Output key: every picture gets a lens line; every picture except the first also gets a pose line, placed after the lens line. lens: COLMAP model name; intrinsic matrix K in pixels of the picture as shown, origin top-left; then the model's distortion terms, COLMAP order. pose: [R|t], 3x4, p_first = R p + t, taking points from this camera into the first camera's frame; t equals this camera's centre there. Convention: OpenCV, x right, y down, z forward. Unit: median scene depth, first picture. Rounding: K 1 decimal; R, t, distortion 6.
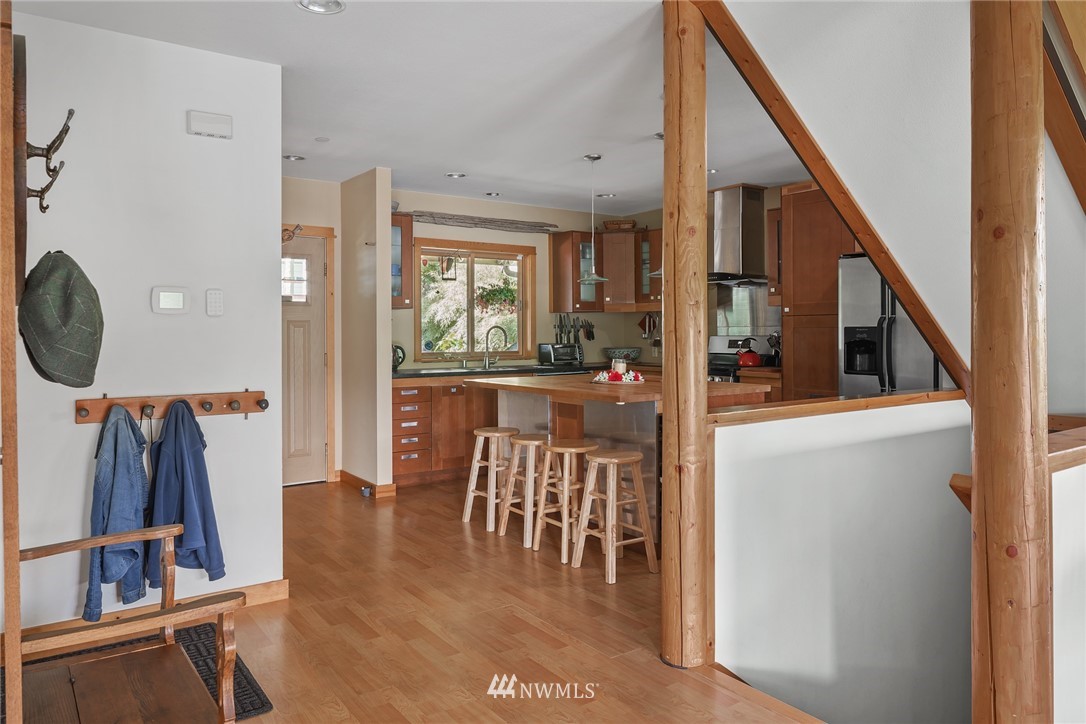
lens RADIAL K [[722.3, 0, 554.0], [0, 722.3, 327.5], [0, 0, 1]] dist [0.000331, -0.004232]
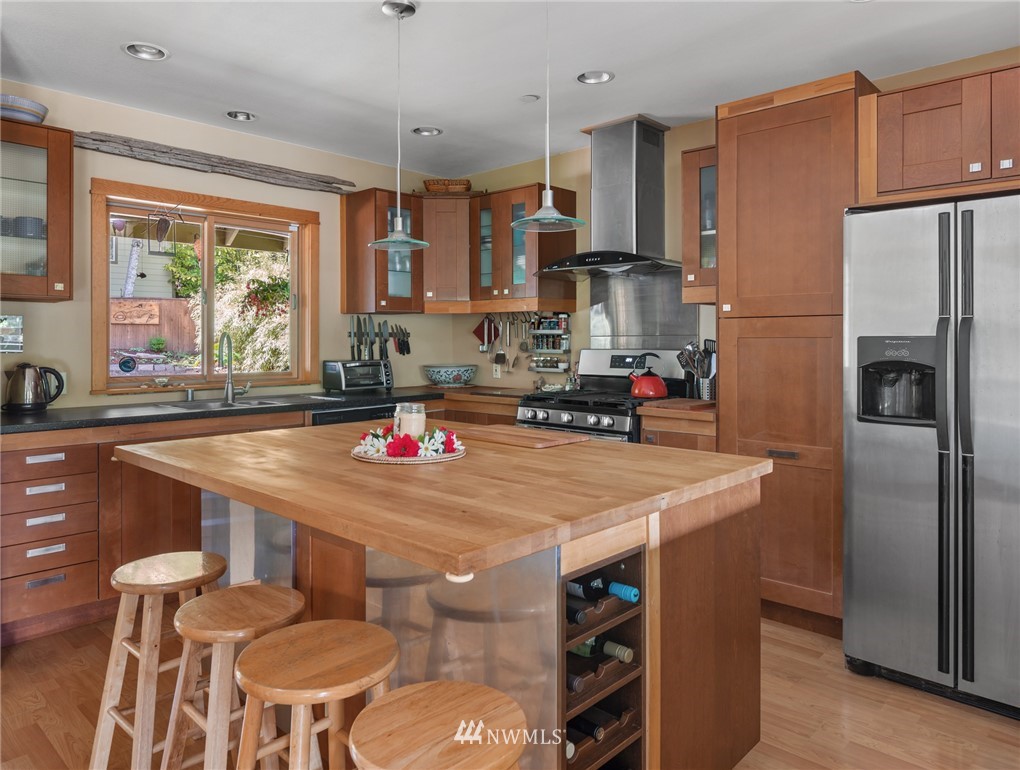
lens RADIAL K [[691.5, 0, 520.1], [0, 691.5, 333.4], [0, 0, 1]] dist [0.002492, -0.002791]
pose [[0.979951, 0.004656, 0.199183, 0.034146], [-0.003714, 0.999980, -0.005102, 0.000459], [-0.199203, 0.004260, 0.979949, 0.415215]]
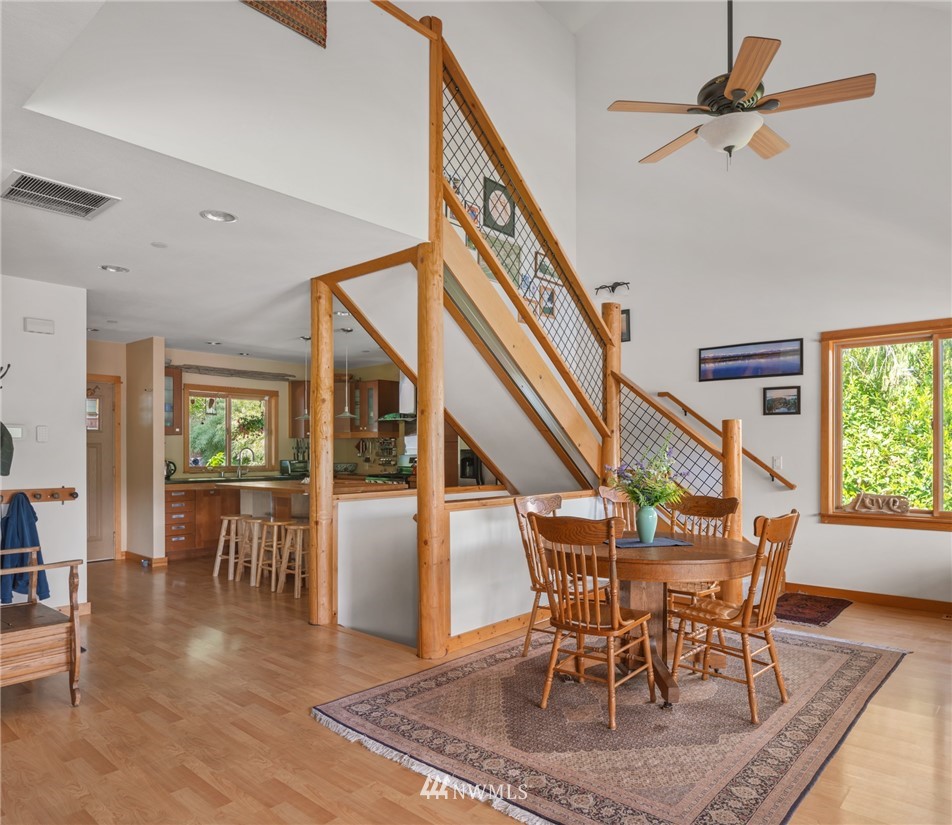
lens RADIAL K [[620.9, 0, 470.1], [0, 620.9, 450.4], [0, 0, 1]] dist [0.000981, -0.001048]
pose [[0.975927, 0.003273, 0.218074, 0.089246], [-0.004156, 0.999985, 0.003590, -0.002997], [-0.218059, -0.004410, 0.975926, -0.304597]]
